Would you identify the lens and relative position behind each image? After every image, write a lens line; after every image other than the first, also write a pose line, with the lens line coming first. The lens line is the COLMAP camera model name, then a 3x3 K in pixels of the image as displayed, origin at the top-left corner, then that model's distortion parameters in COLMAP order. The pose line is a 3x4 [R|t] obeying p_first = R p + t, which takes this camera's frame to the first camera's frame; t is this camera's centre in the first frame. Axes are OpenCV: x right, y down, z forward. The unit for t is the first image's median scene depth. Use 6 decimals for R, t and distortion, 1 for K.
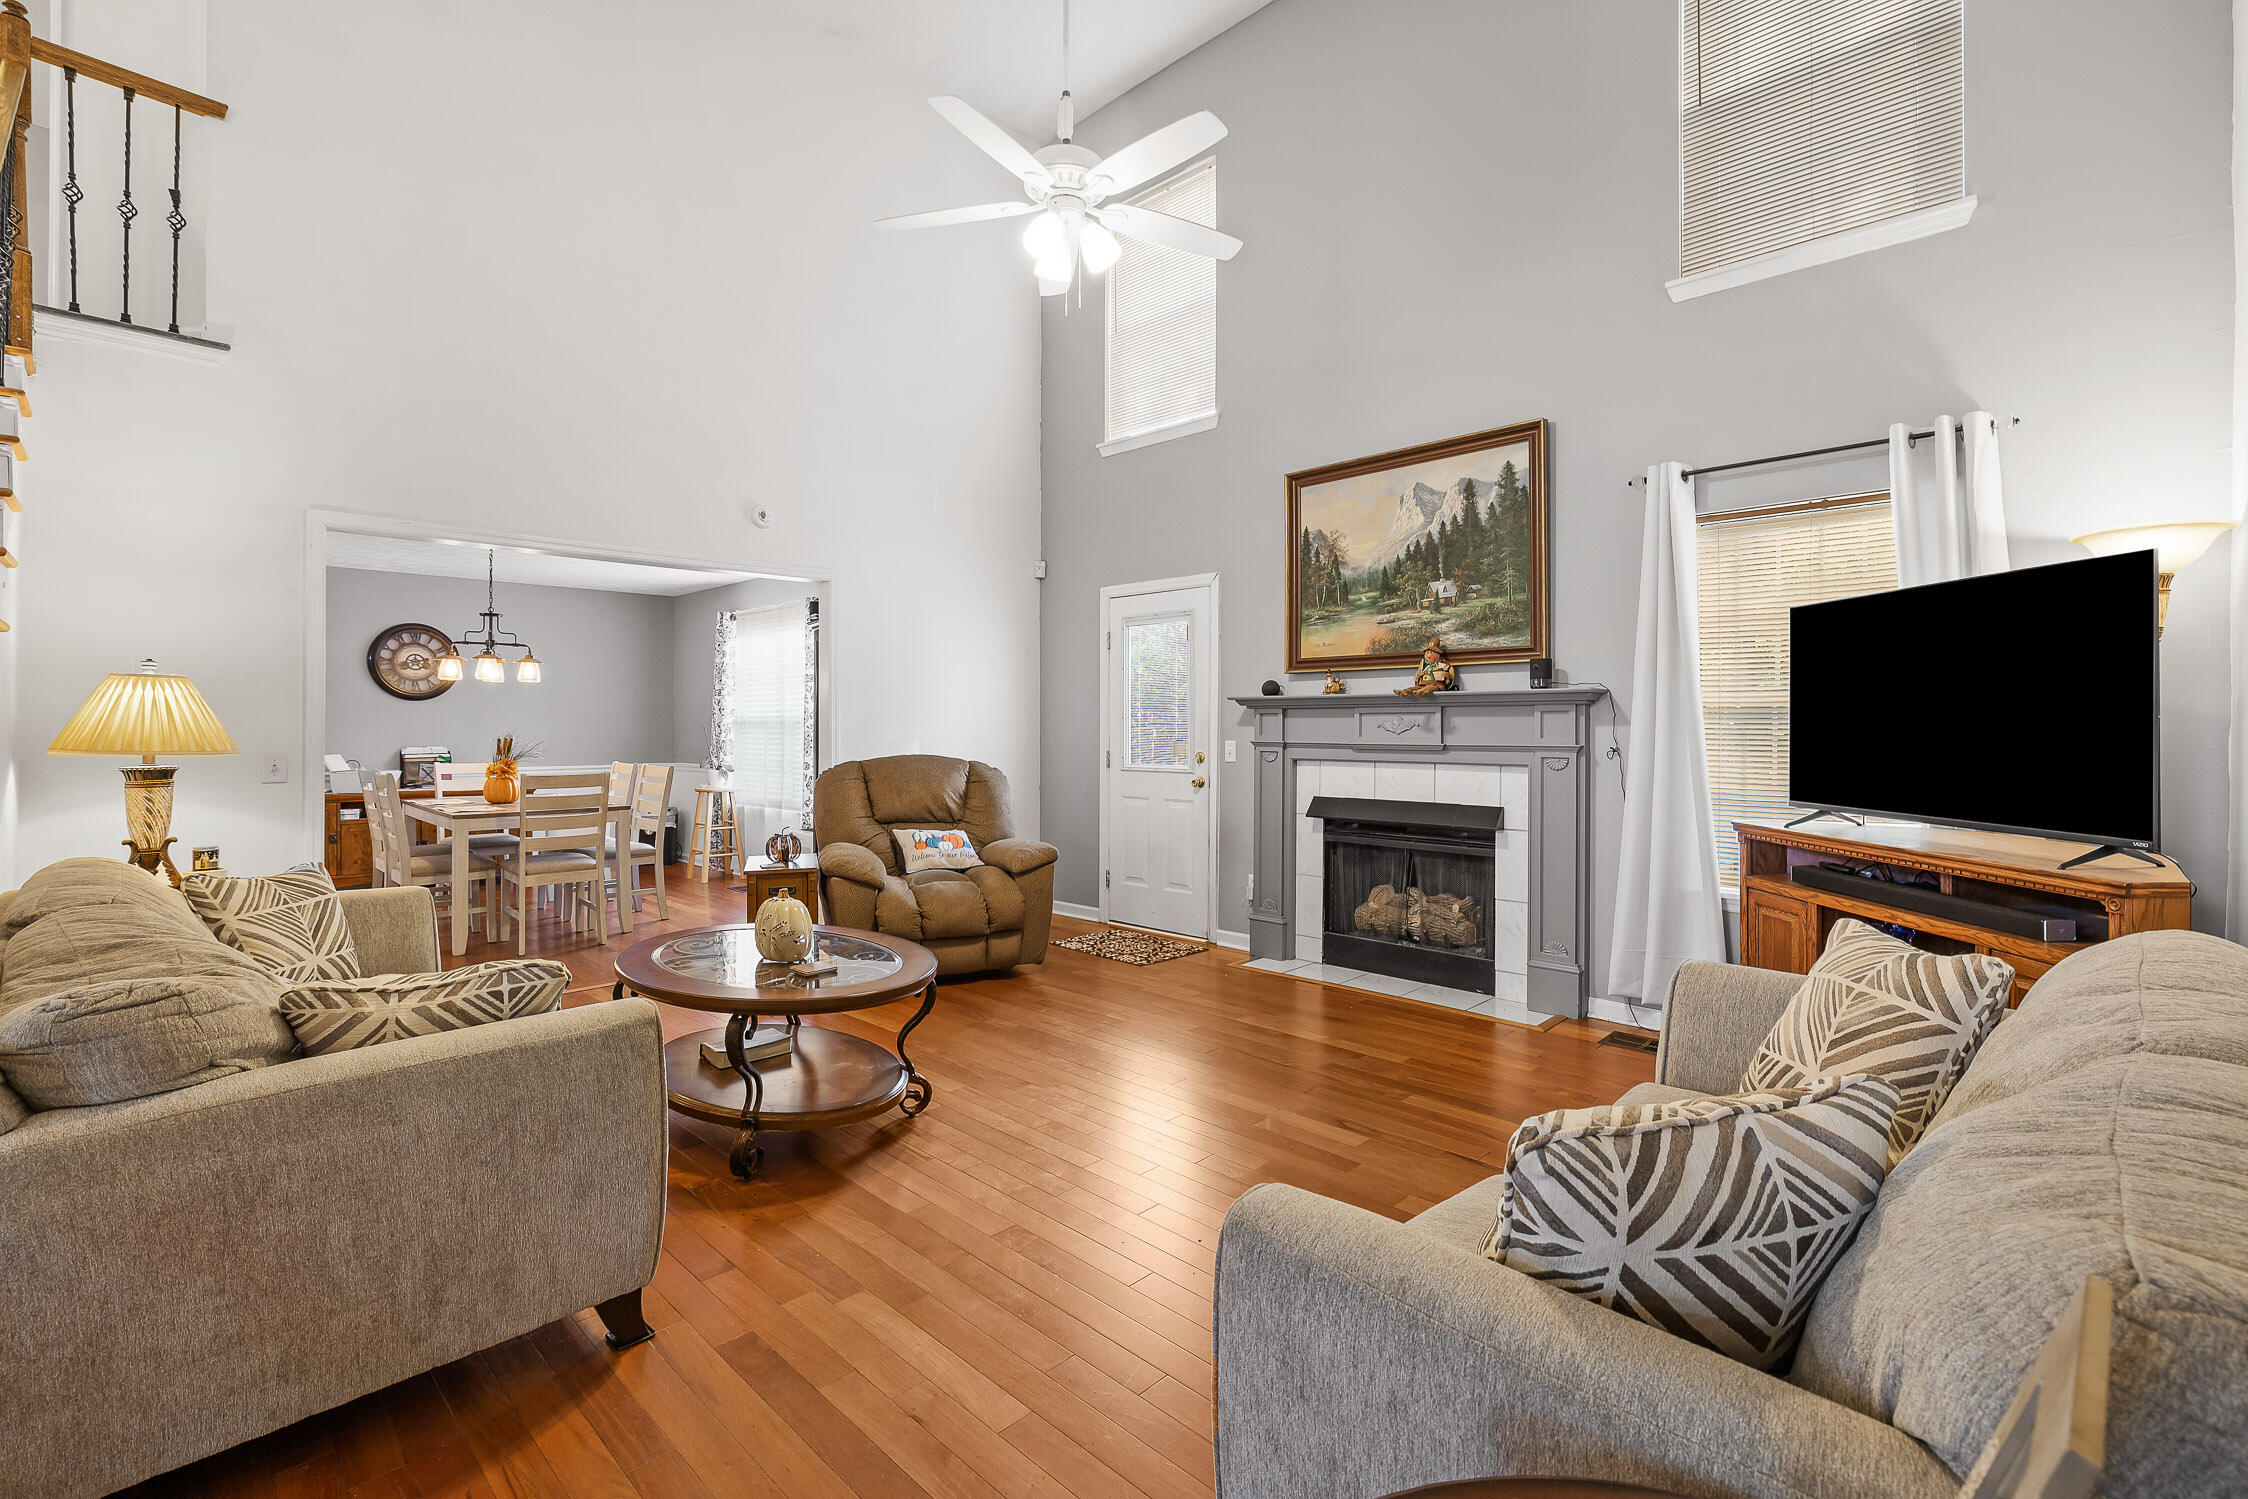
lens RADIAL K [[1012.0, 0, 1122.2], [0, 1012.0, 719.3], [0, 0, 1]] dist [-0.001608, -0.000119]
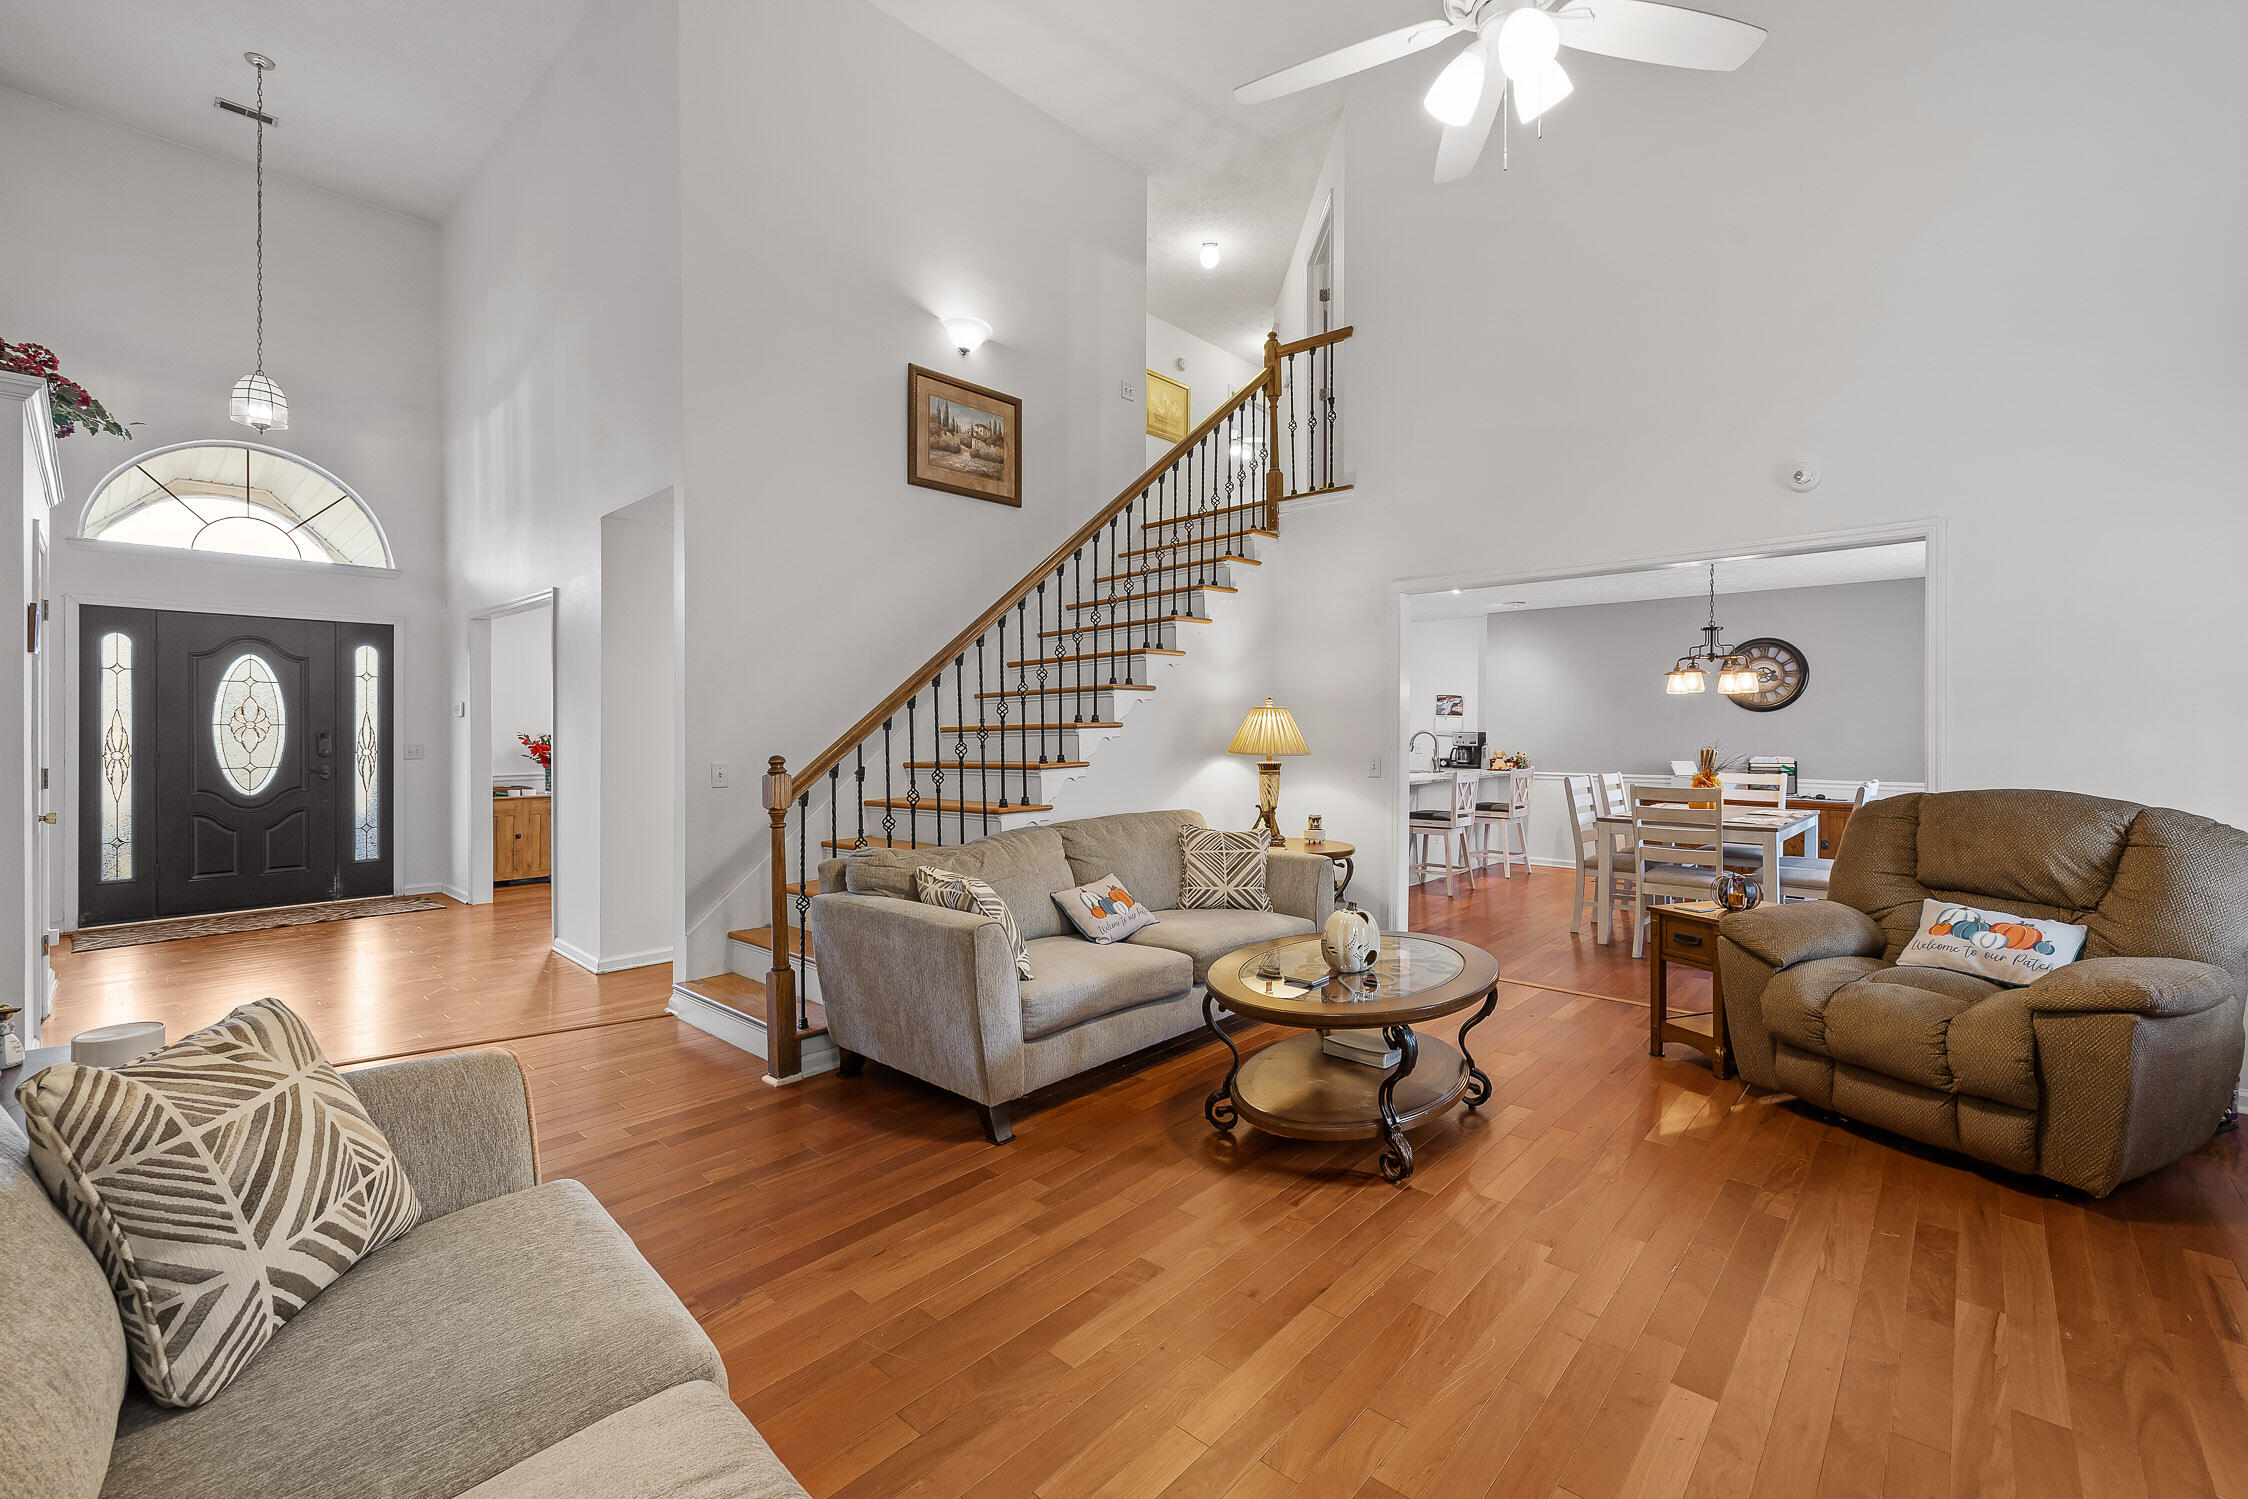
lens RADIAL K [[938.7, 0, 1118.6], [0, 938.7, 737.5], [0, 0, 1]] dist [0.002191, -0.000338]
pose [[0.031936, 0.008388, -0.999455, 0.397701], [0.005690, 0.999947, 0.008574, -0.006076], [0.999474, -0.005961, 0.031886, 0.475727]]
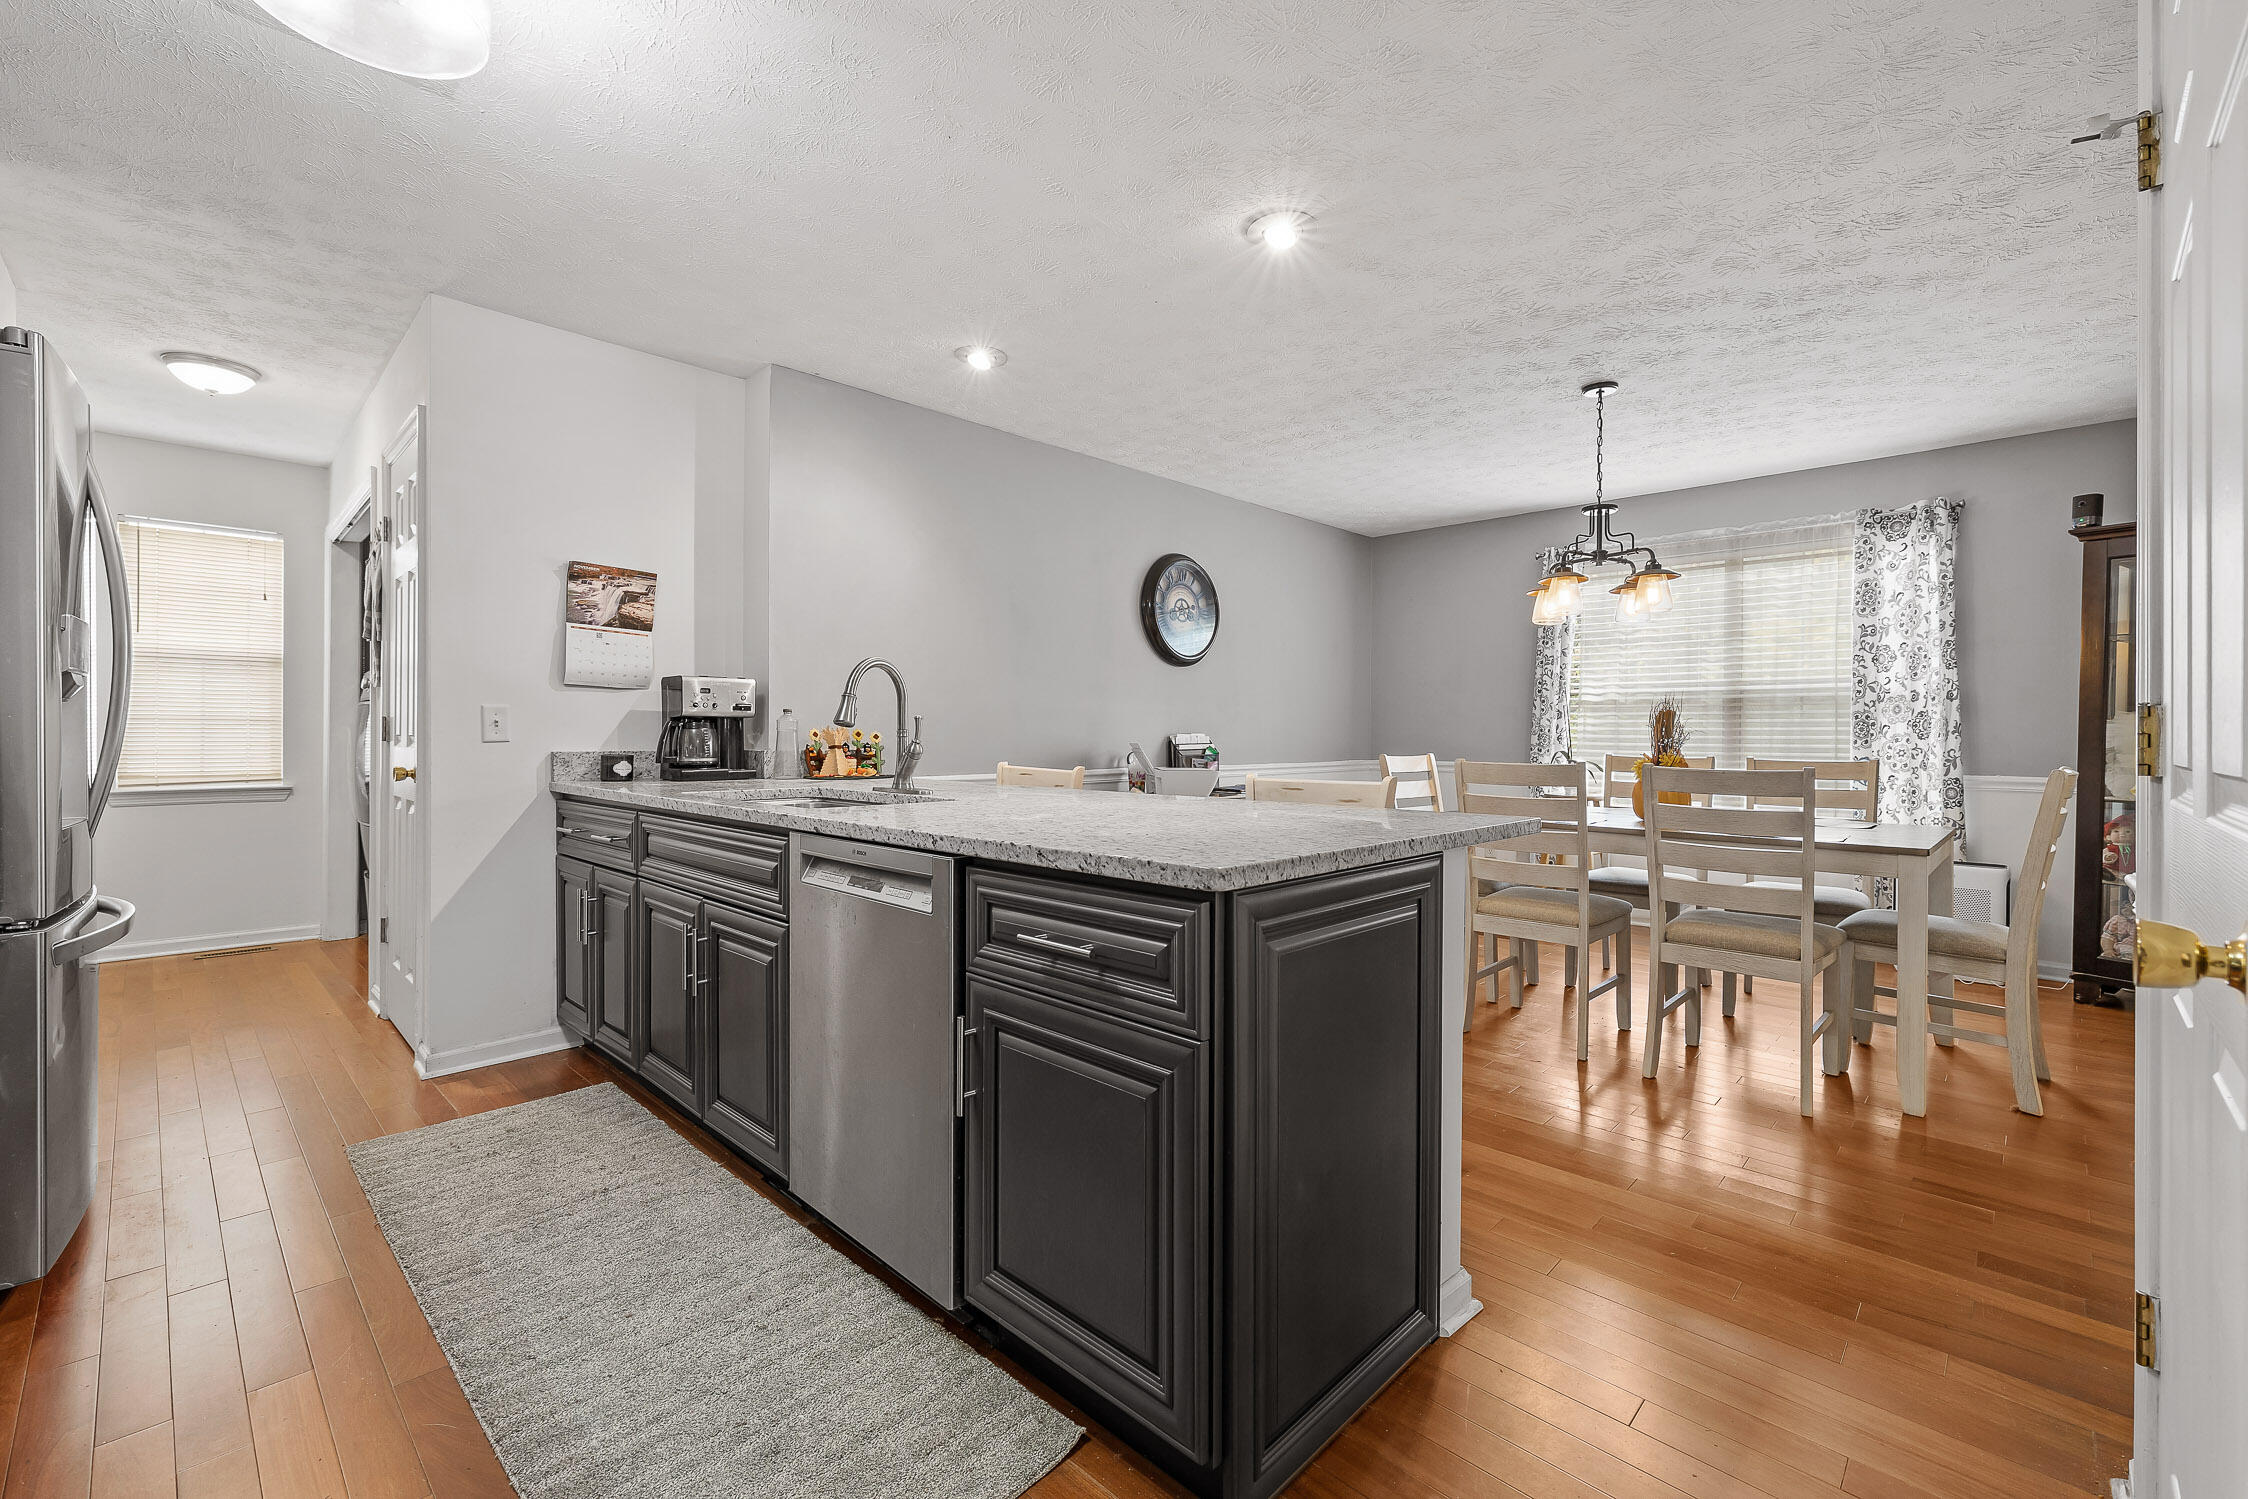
lens RADIAL K [[938.7, 0, 1107.8], [0, 938.7, 748.3], [0, 0, 1]] dist [0.002191, -0.000338]
pose [[0.999907, 0.007922, -0.011076, -1.170695], [-0.007705, 0.999780, 0.019533, 0.039947], [0.011228, -0.019446, 0.999748, 0.556658]]
